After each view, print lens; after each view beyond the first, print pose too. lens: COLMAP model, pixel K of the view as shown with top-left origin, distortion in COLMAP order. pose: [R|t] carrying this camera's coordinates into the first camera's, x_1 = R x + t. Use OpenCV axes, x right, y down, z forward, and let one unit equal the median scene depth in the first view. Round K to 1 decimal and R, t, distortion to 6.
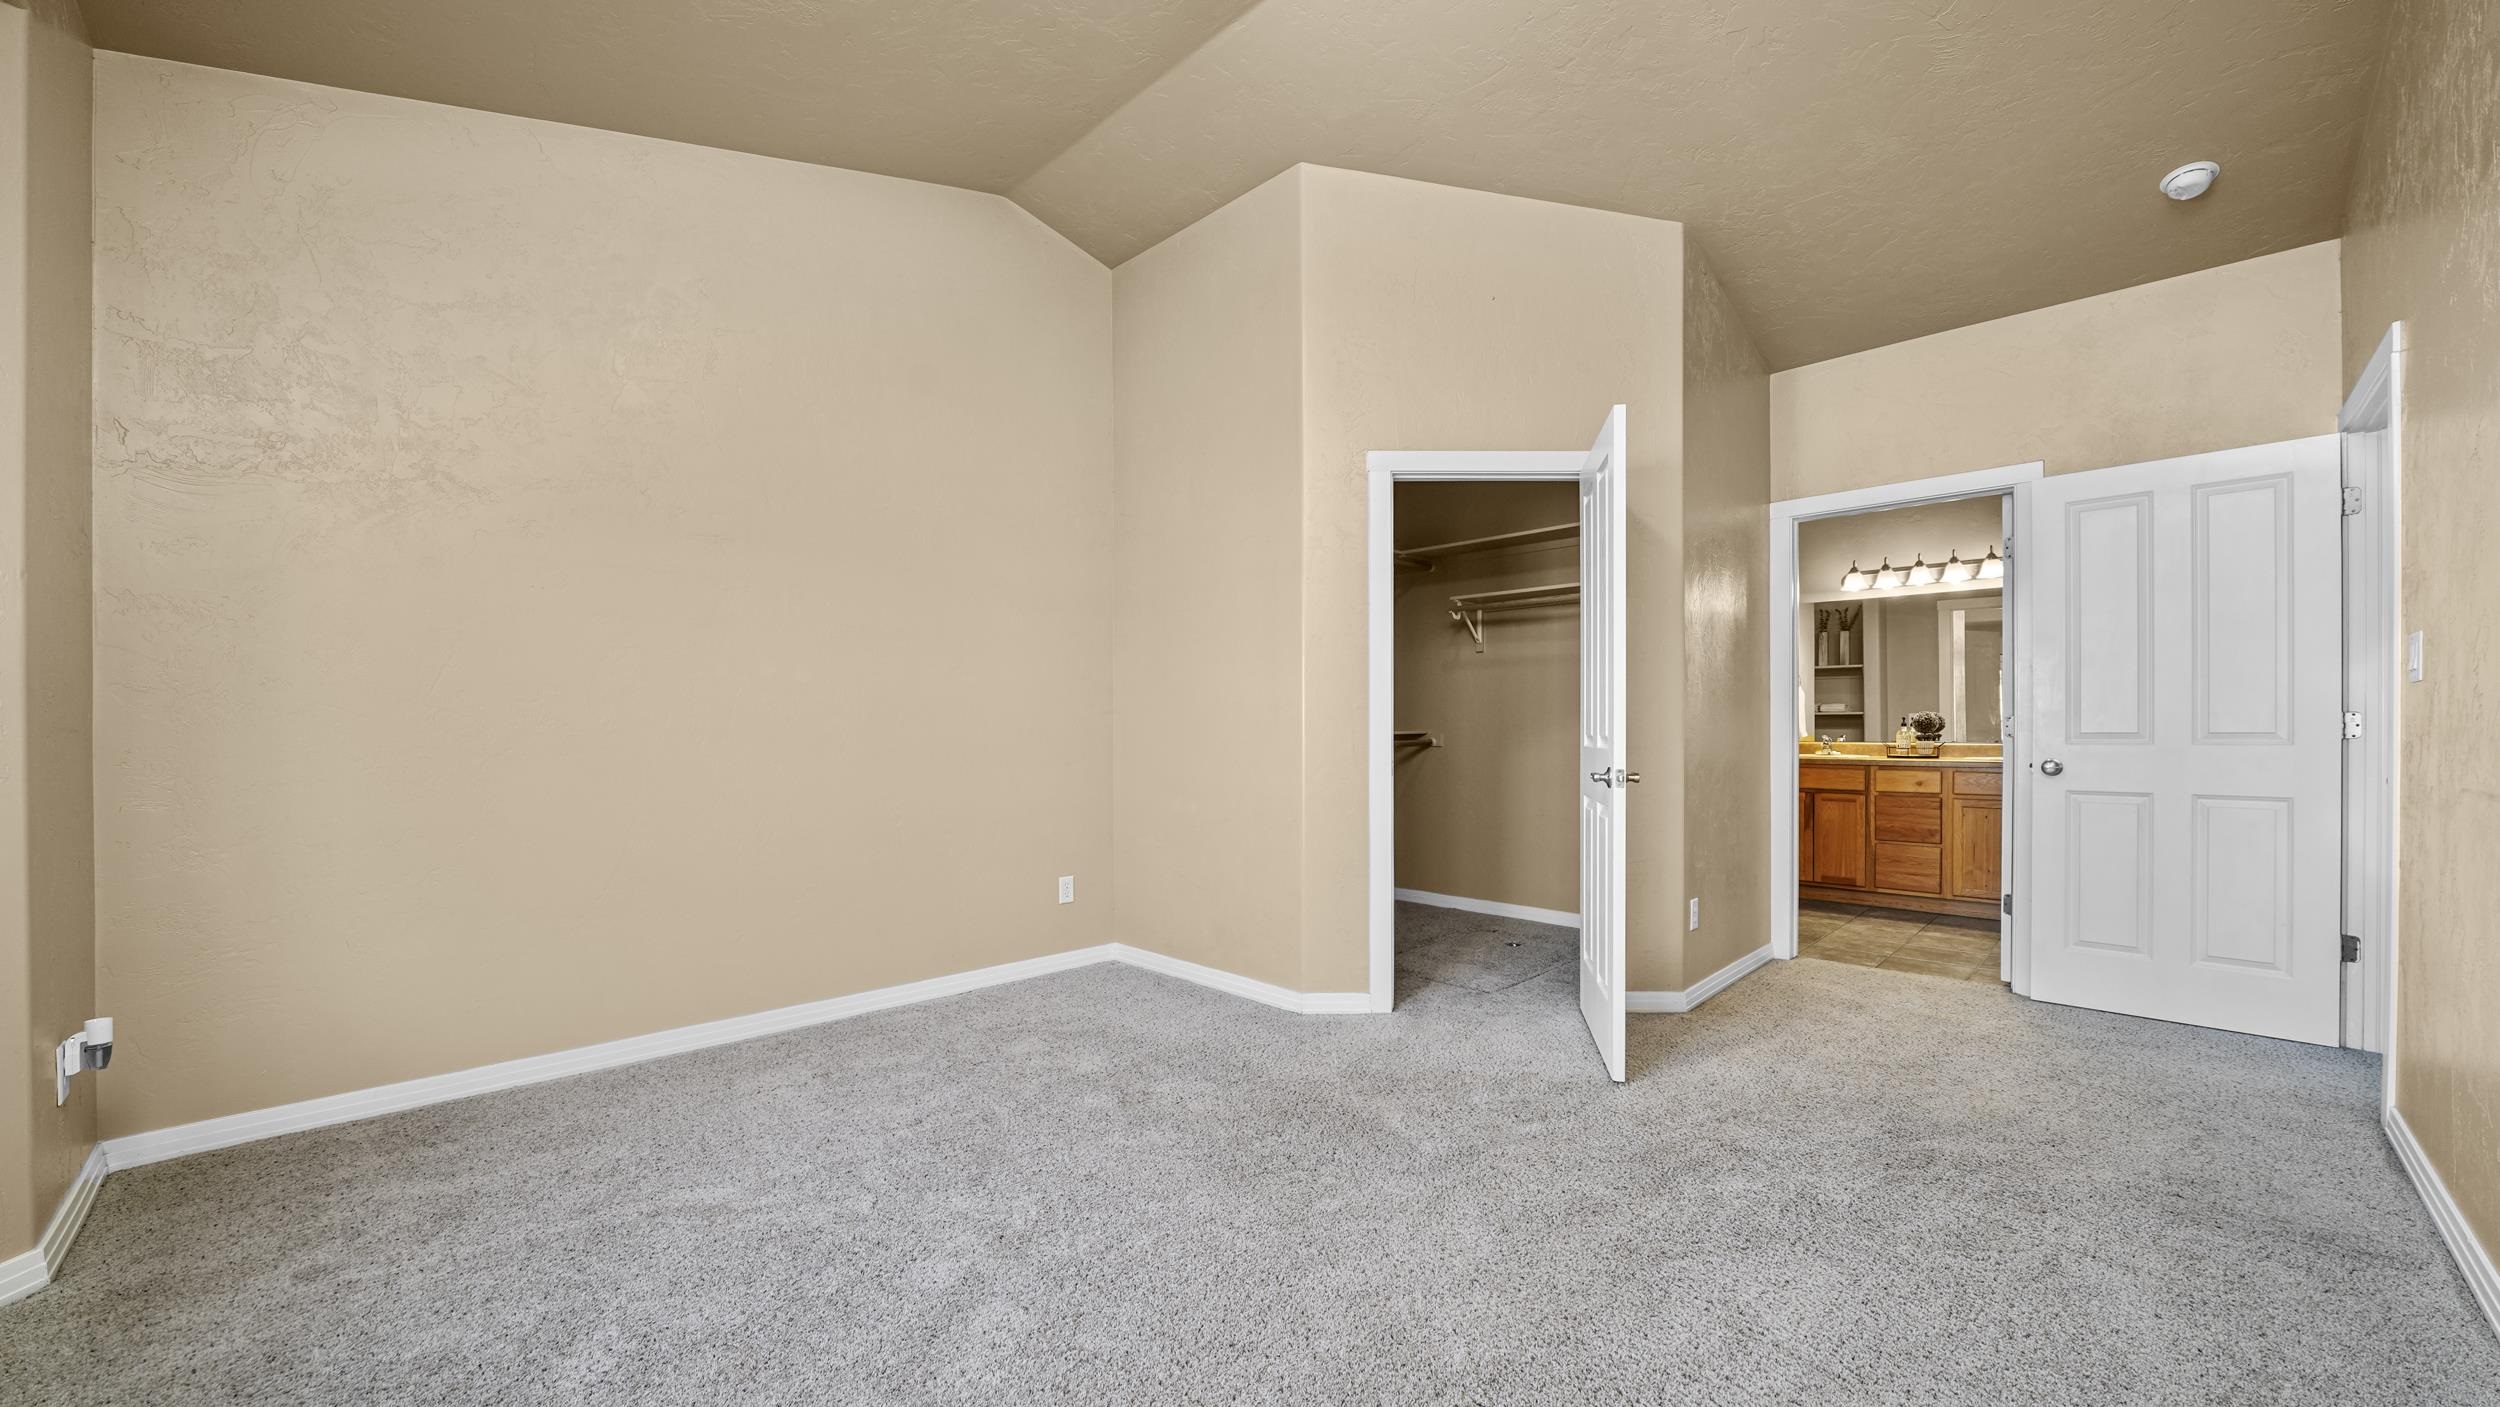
lens RADIAL K [[919.0, 0, 1244.2], [0, 919.0, 698.9], [0, 0, 1]] dist [-0.022759, 0.003561]
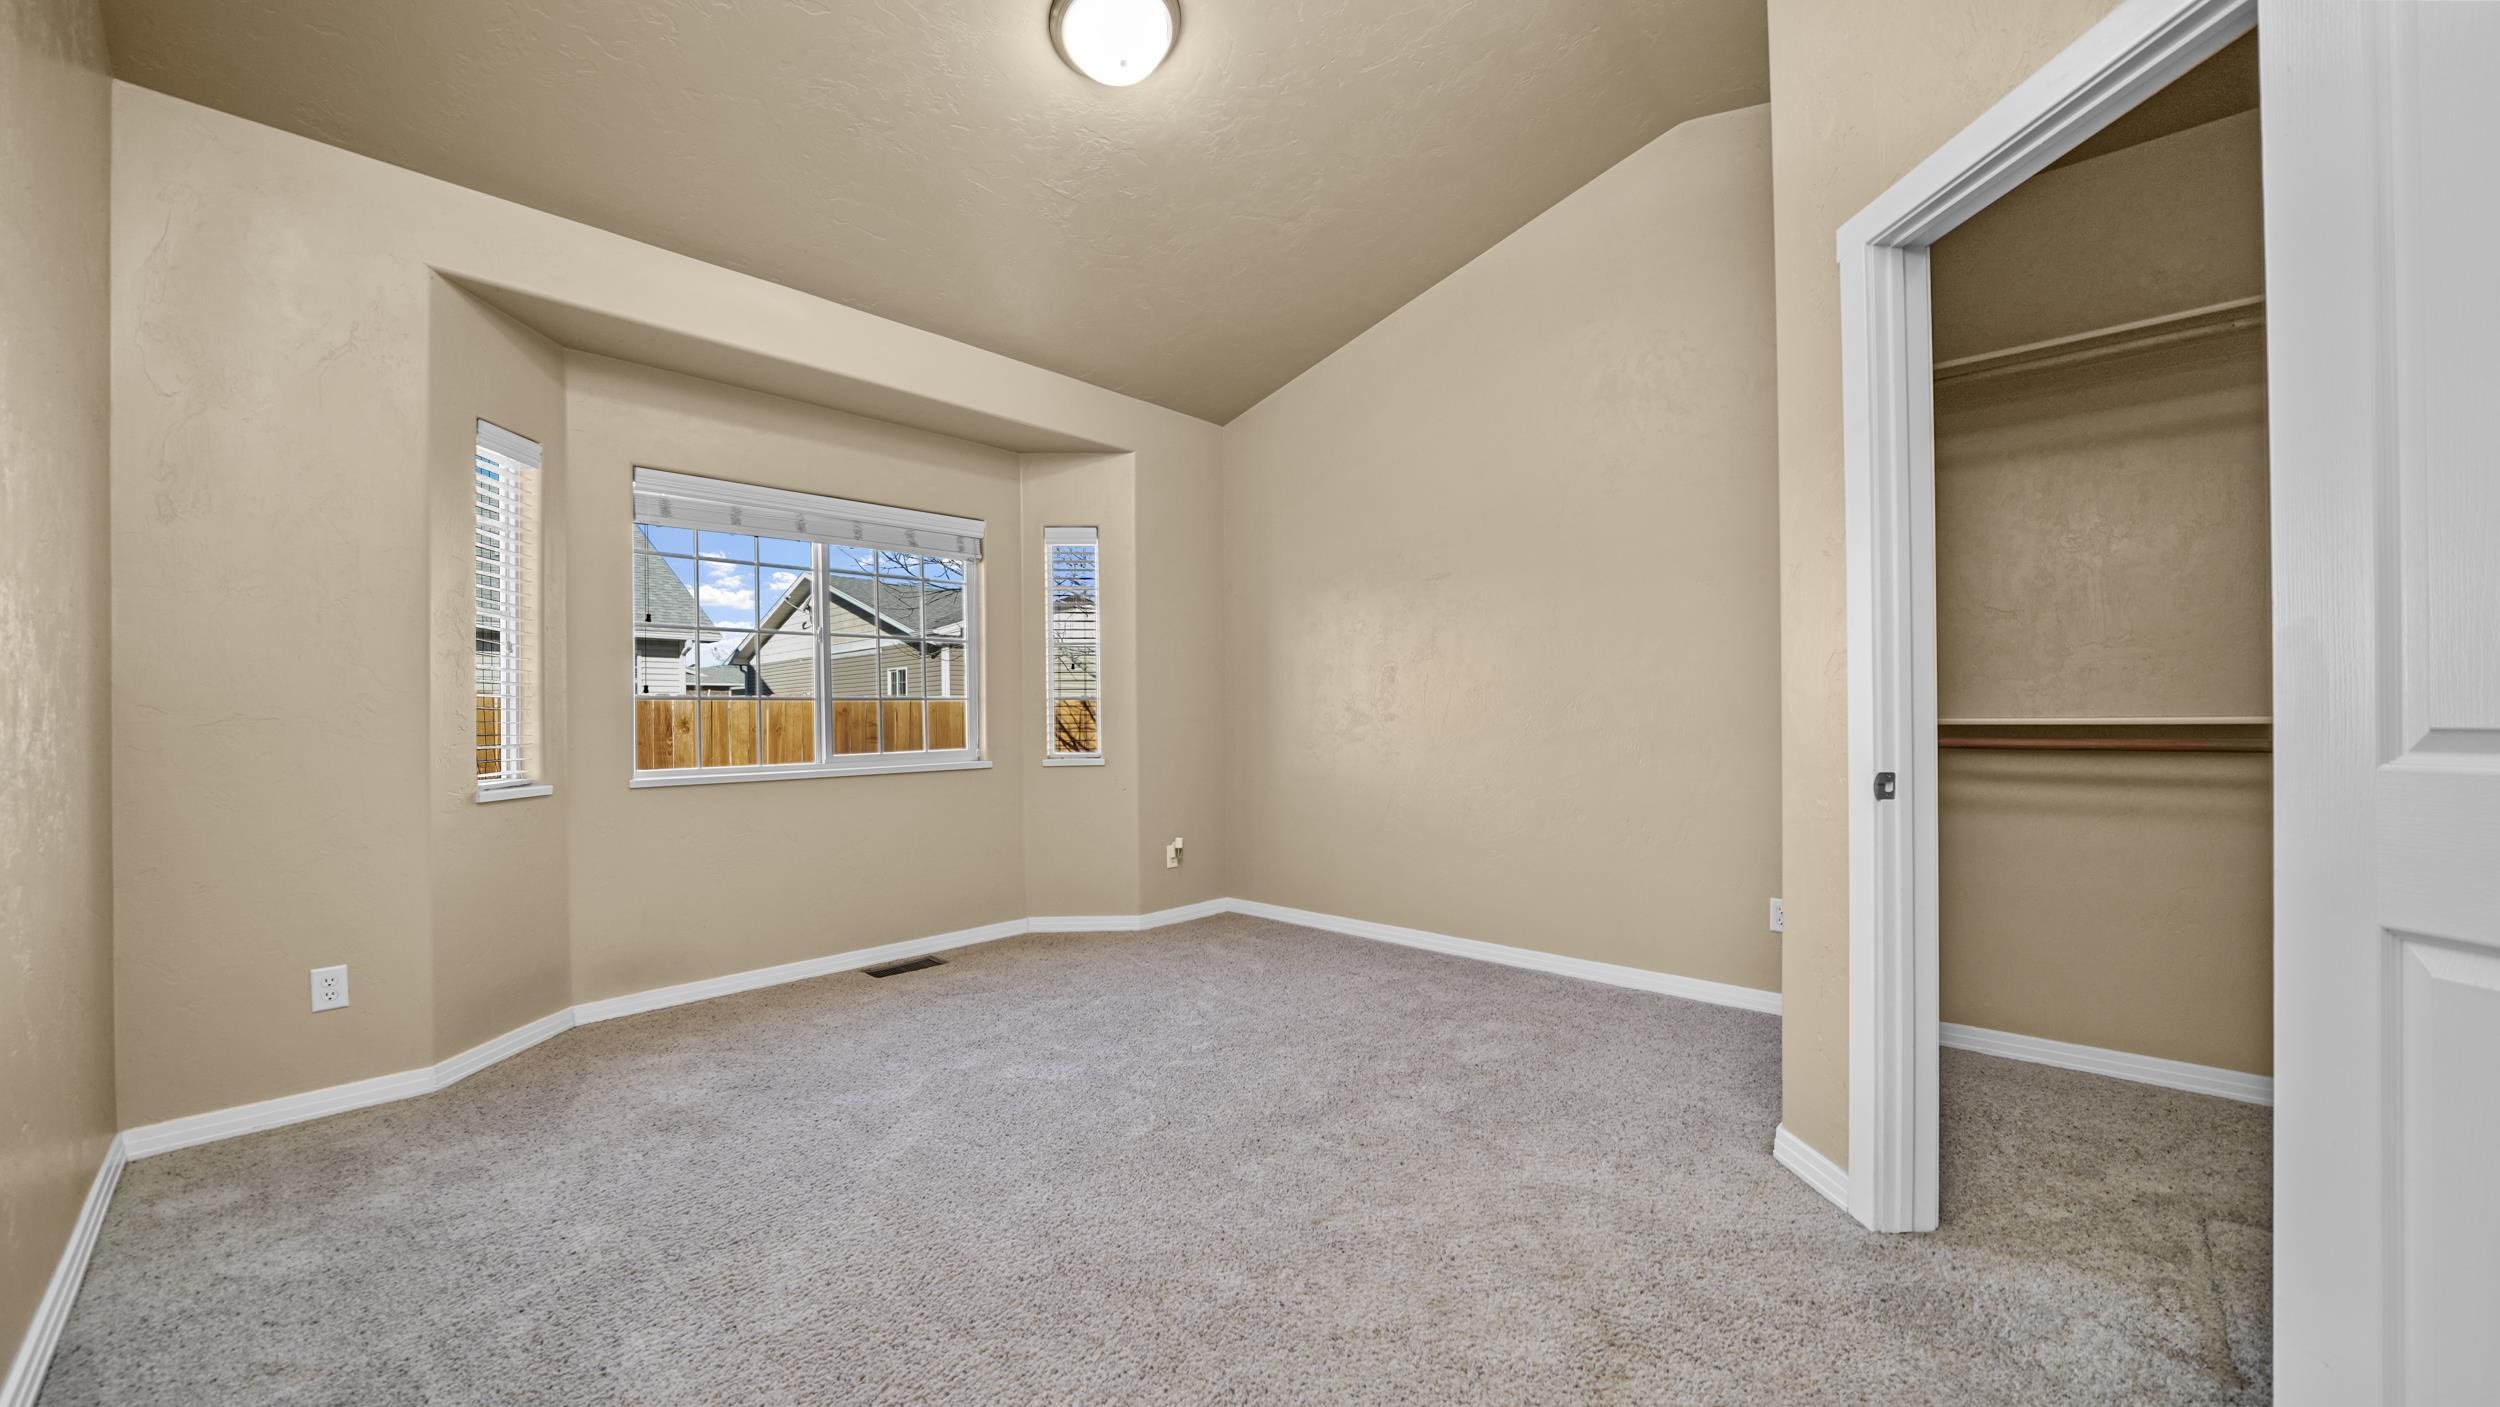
lens RADIAL K [[919.0, 0, 1244.2], [0, 919.0, 698.9], [0, 0, 1]] dist [-0.022759, 0.003561]
pose [[0.028989, -0.013517, -0.999488, 0.914391], [0.052748, 0.998536, -0.011974, 0.005999], [0.998187, -0.052374, 0.029660, 0.803511]]
